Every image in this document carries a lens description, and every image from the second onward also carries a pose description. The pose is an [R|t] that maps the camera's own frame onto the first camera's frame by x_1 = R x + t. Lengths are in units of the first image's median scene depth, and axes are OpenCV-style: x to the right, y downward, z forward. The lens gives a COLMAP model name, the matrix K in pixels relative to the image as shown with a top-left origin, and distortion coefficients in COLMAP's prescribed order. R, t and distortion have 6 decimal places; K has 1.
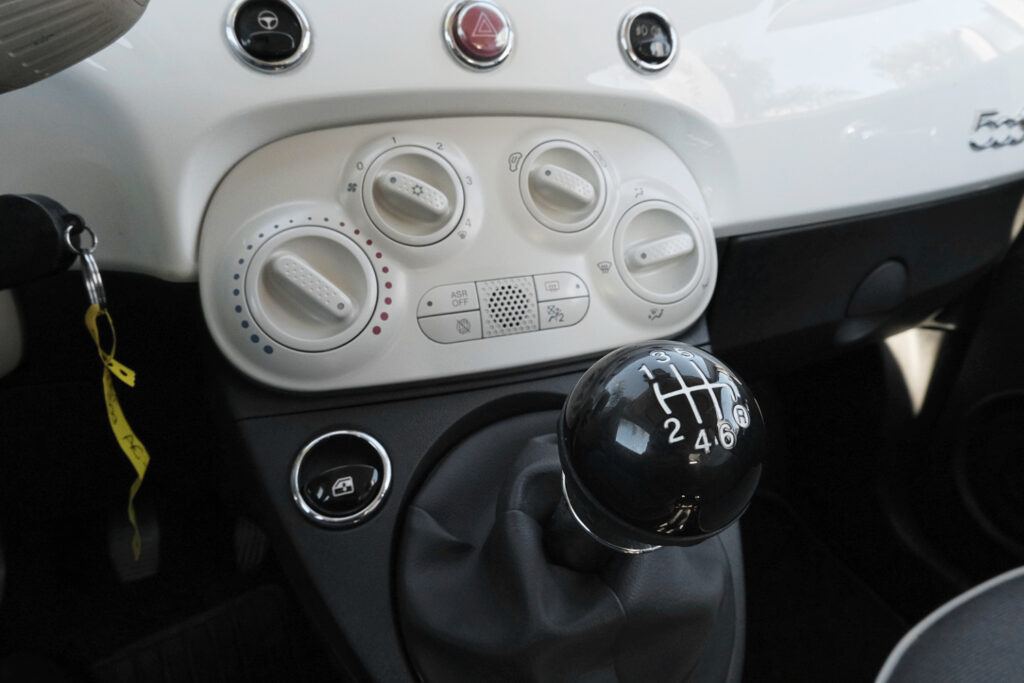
lens RADIAL K [[645.2, 0, 517.1], [0, 645.2, 332.3], [0, 0, 1]] dist [0.002877, 0.002498]
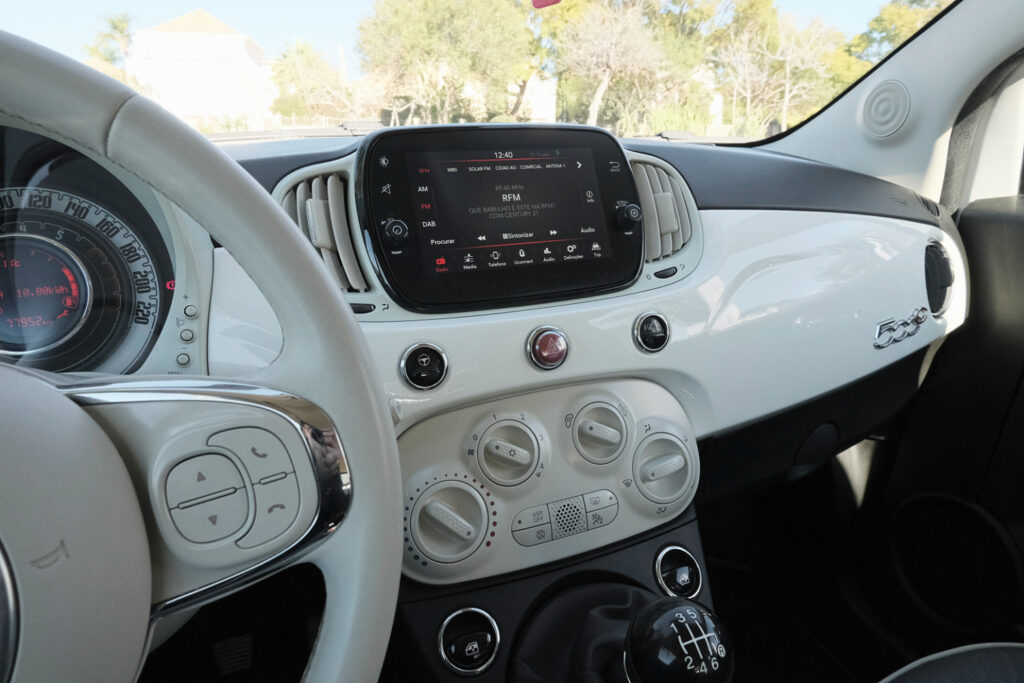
lens RADIAL K [[645.0, 0, 513.4], [0, 645.0, 336.3], [0, 0, 1]] dist [-0.005080, 0.002892]
pose [[0.999293, -0.017359, 0.033361, -0.196377], [0.018653, 0.999069, -0.038897, -0.435575], [-0.032655, 0.039491, 0.998686, -0.572496]]
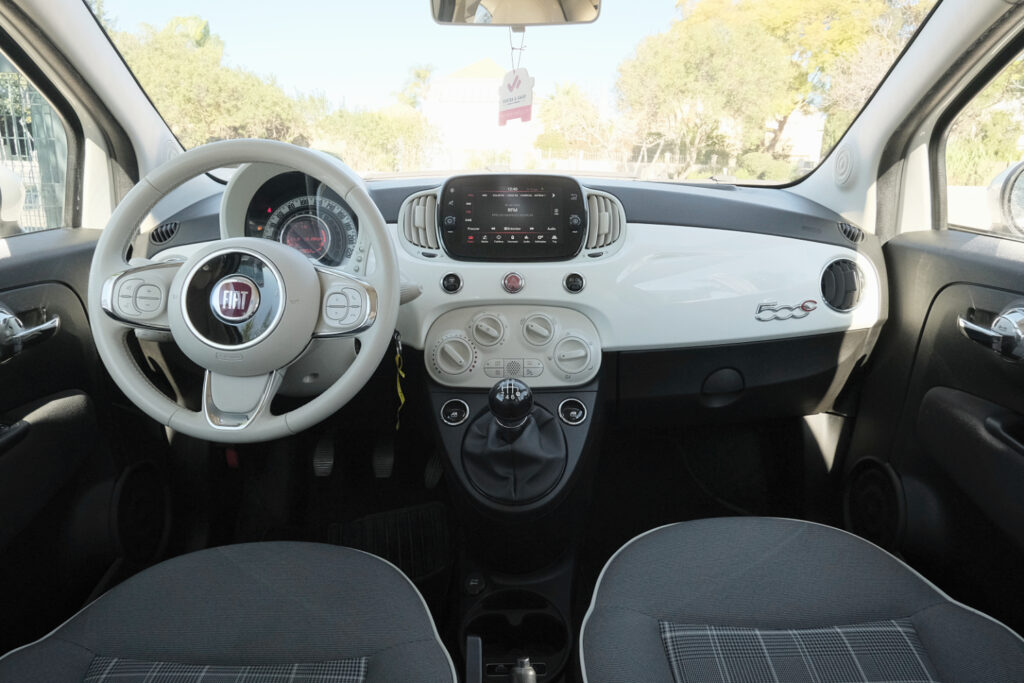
lens RADIAL K [[645.0, 0, 513.4], [0, 645.0, 336.3], [0, 0, 1]] dist [-0.005080, 0.002892]
pose [[0.941330, 0.095577, -0.323670, 1.018145], [-0.123804, 0.989993, -0.067721, 0.019468], [0.313958, 0.103820, 0.943743, -2.021837]]
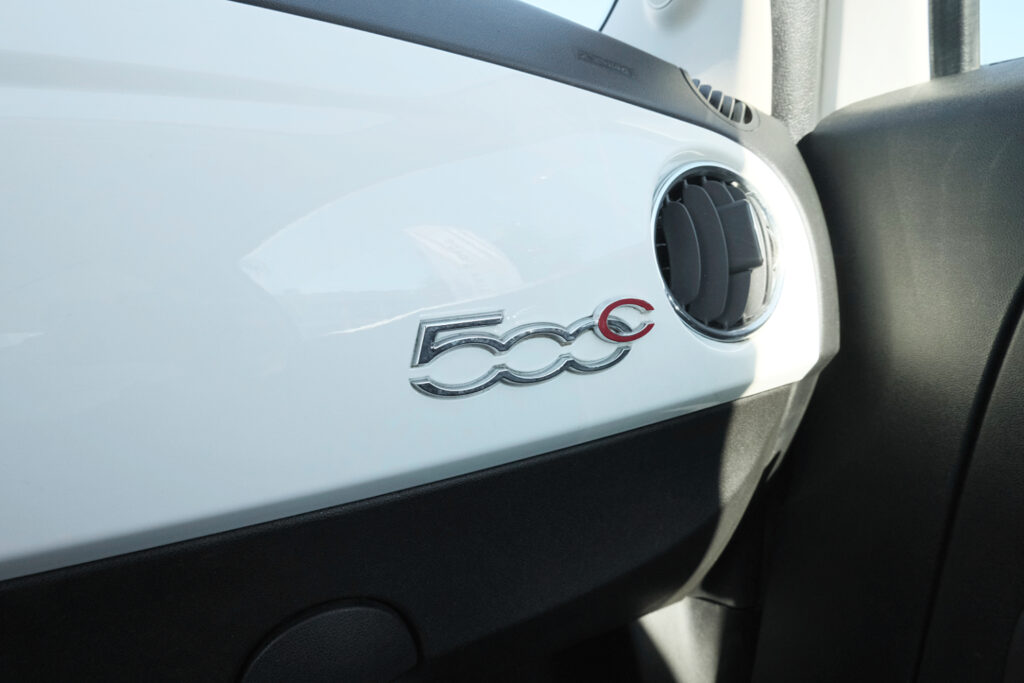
lens RADIAL K [[645.0, 0, 513.4], [0, 645.0, 336.3], [0, 0, 1]] dist [-0.005080, 0.002892]
pose [[0.998260, 0.007896, -0.058441, 1.272384], [-0.017809, 0.985093, -0.171098, -0.394889], [0.056219, 0.171841, 0.983519, 0.838206]]
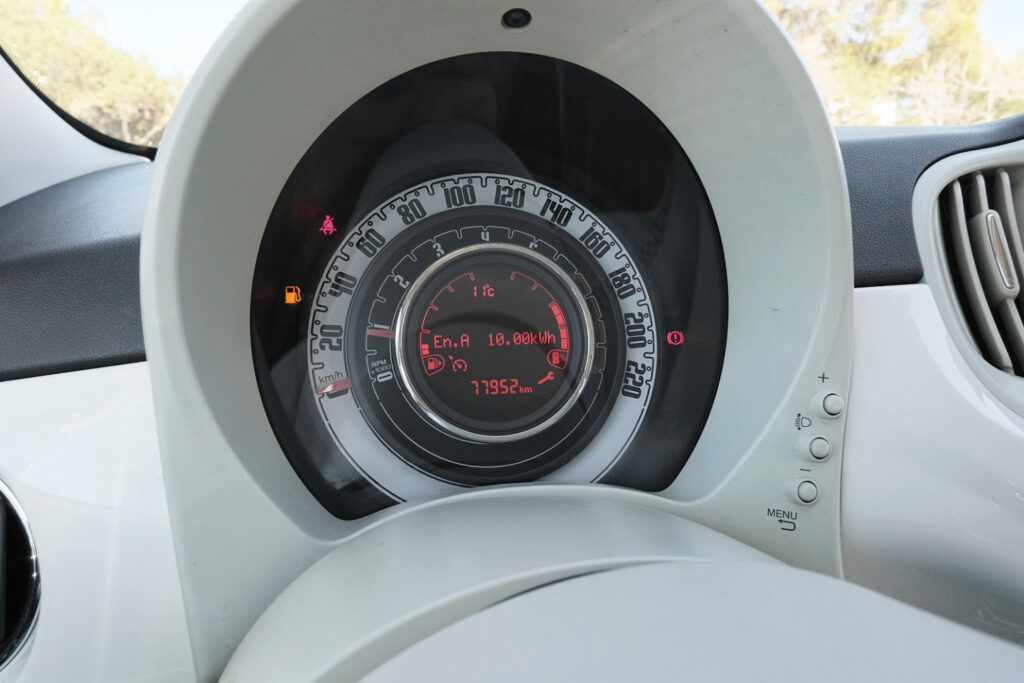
lens RADIAL K [[645.0, 0, 513.4], [0, 645.0, 336.3], [0, 0, 1]] dist [-0.005080, 0.002892]
pose [[0.981790, 0.071529, -0.175991, -1.068966], [-0.083918, 0.994416, -0.063985, -0.558811], [0.170432, 0.077589, 0.982310, 0.020819]]
